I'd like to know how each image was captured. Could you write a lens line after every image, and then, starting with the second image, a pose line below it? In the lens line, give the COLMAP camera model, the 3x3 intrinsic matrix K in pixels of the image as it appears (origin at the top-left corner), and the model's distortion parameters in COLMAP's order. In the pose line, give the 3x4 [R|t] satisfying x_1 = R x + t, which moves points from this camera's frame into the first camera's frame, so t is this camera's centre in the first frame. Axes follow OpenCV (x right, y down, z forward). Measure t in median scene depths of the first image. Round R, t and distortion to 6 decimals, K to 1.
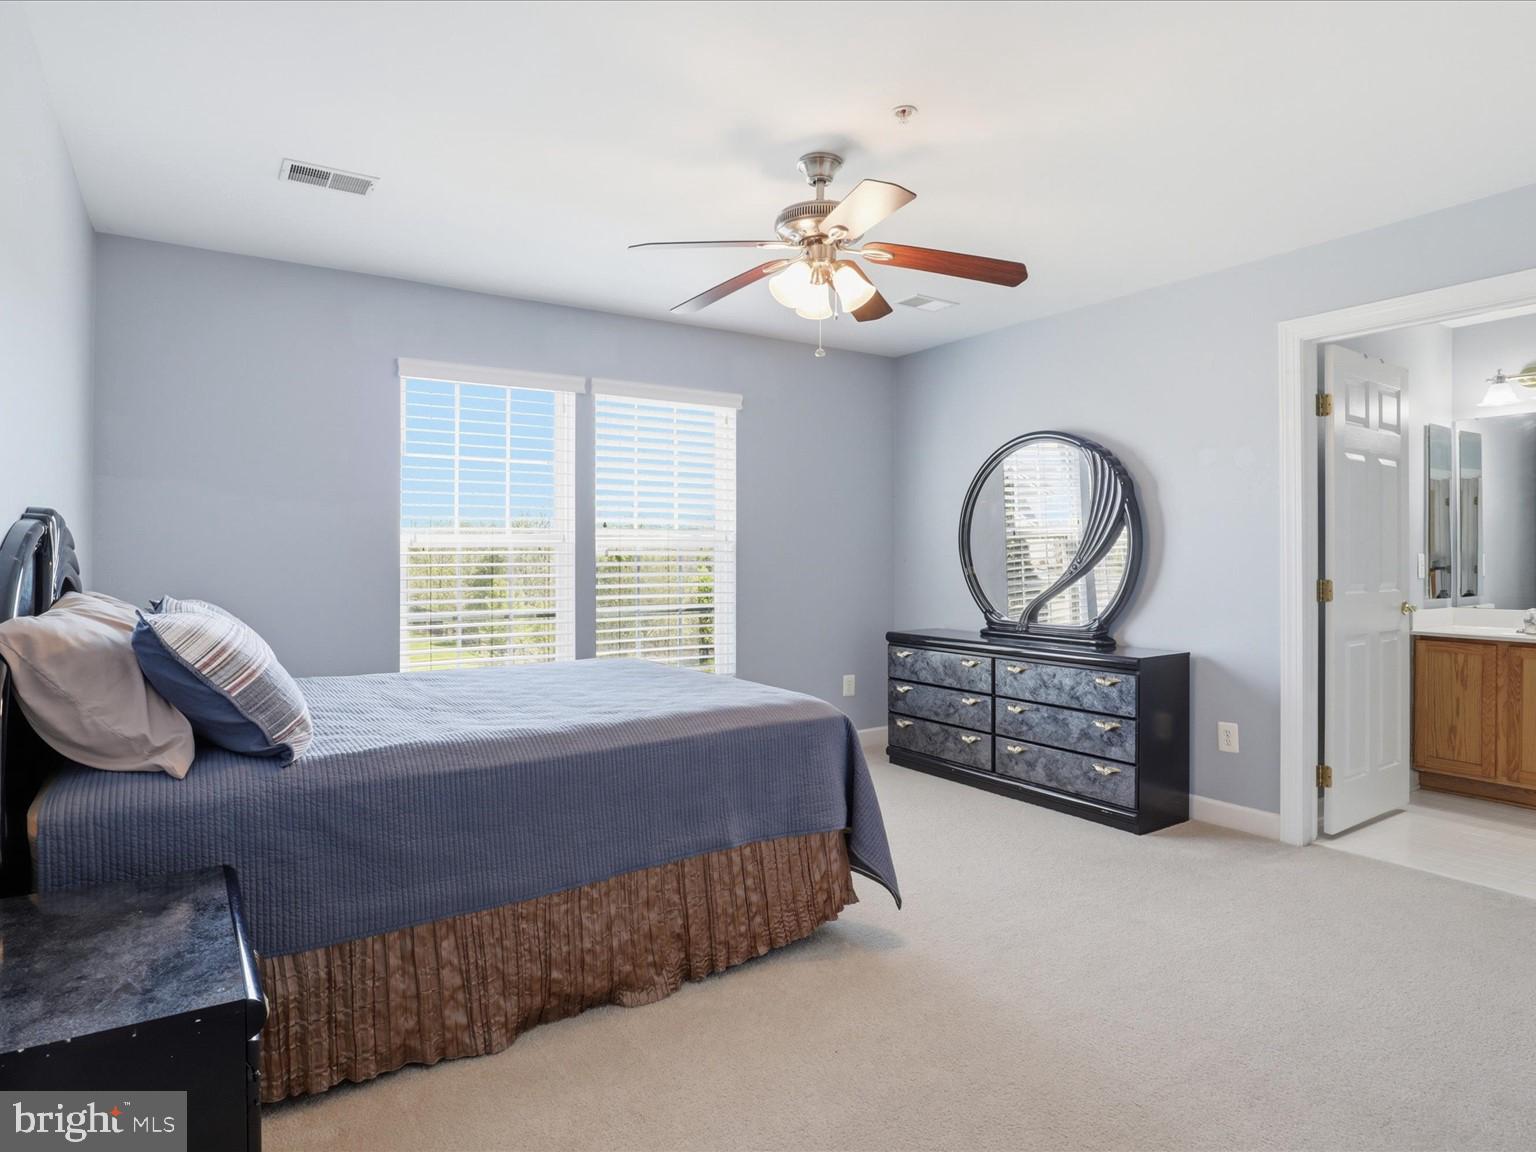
lens RADIAL K [[874.5, 0, 767.9], [0, 874.5, 563.5], [0, 0, 1]] dist [-0.040353, 0.012471]
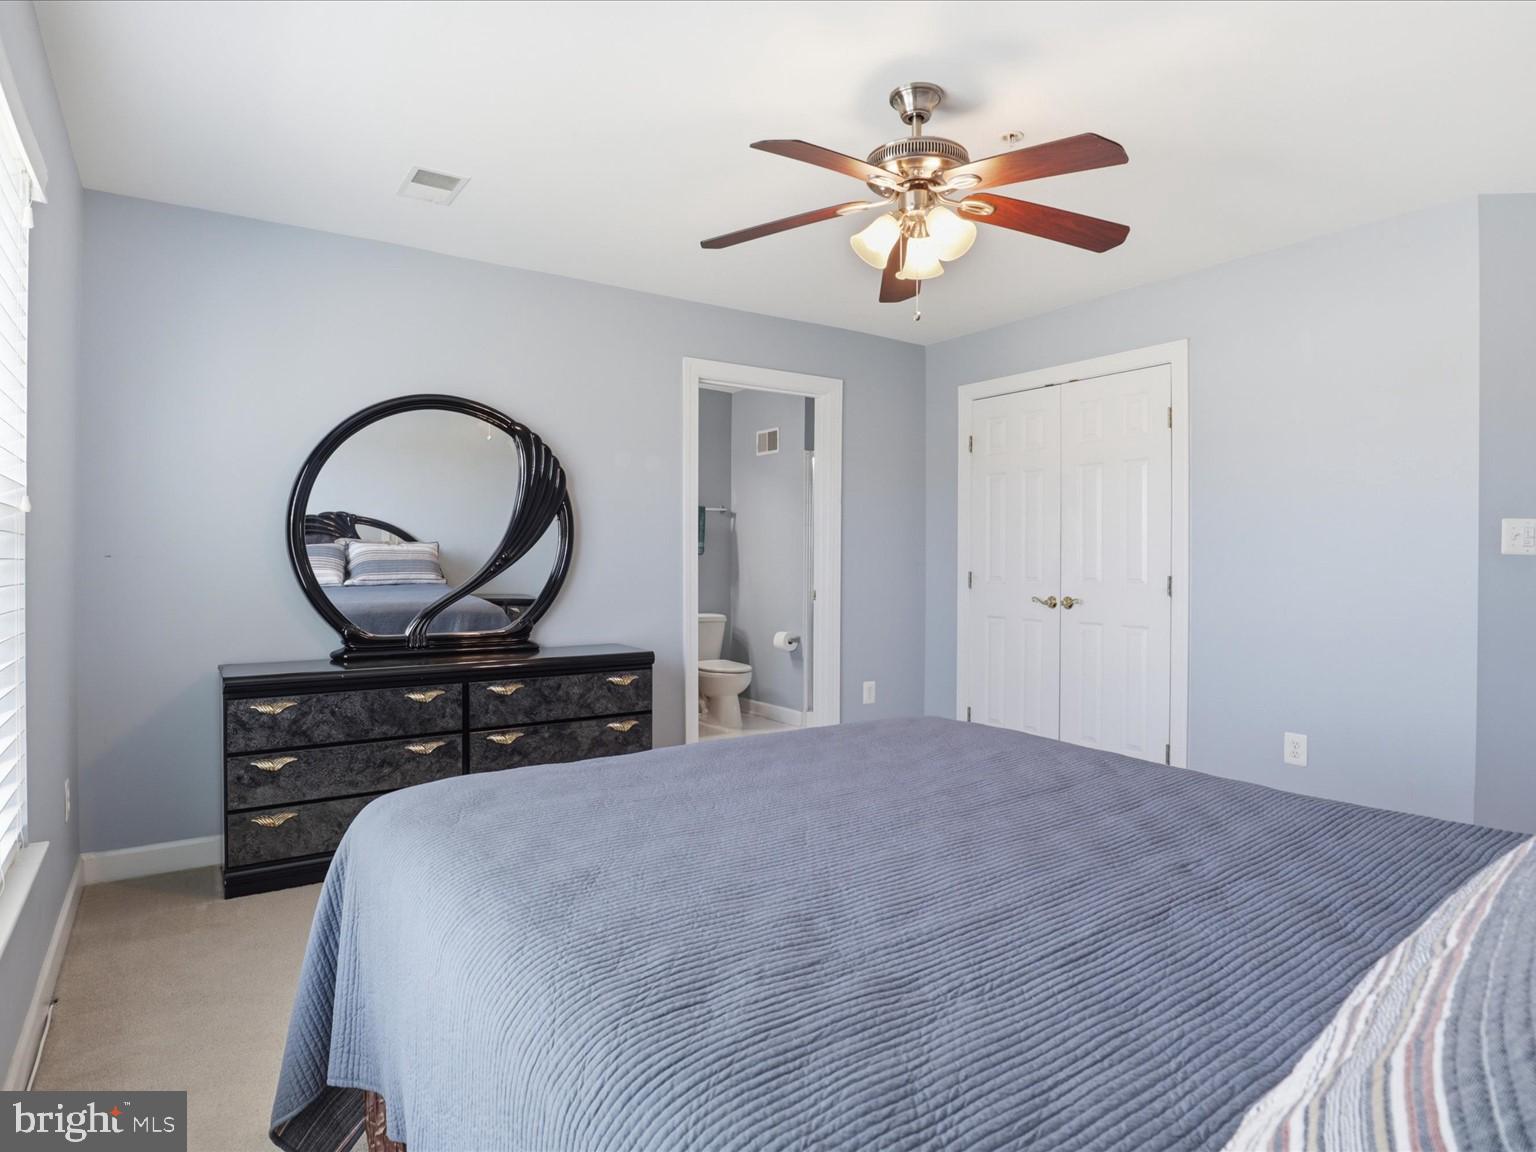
lens RADIAL K [[874.5, 0, 767.9], [0, 874.5, 563.5], [0, 0, 1]] dist [-0.040353, 0.012471]
pose [[-0.046457, -0.008530, 0.998884, -0.524324], [-0.006603, 0.999944, 0.008232, -0.003594], [-0.998898, -0.006214, -0.046510, 0.786863]]
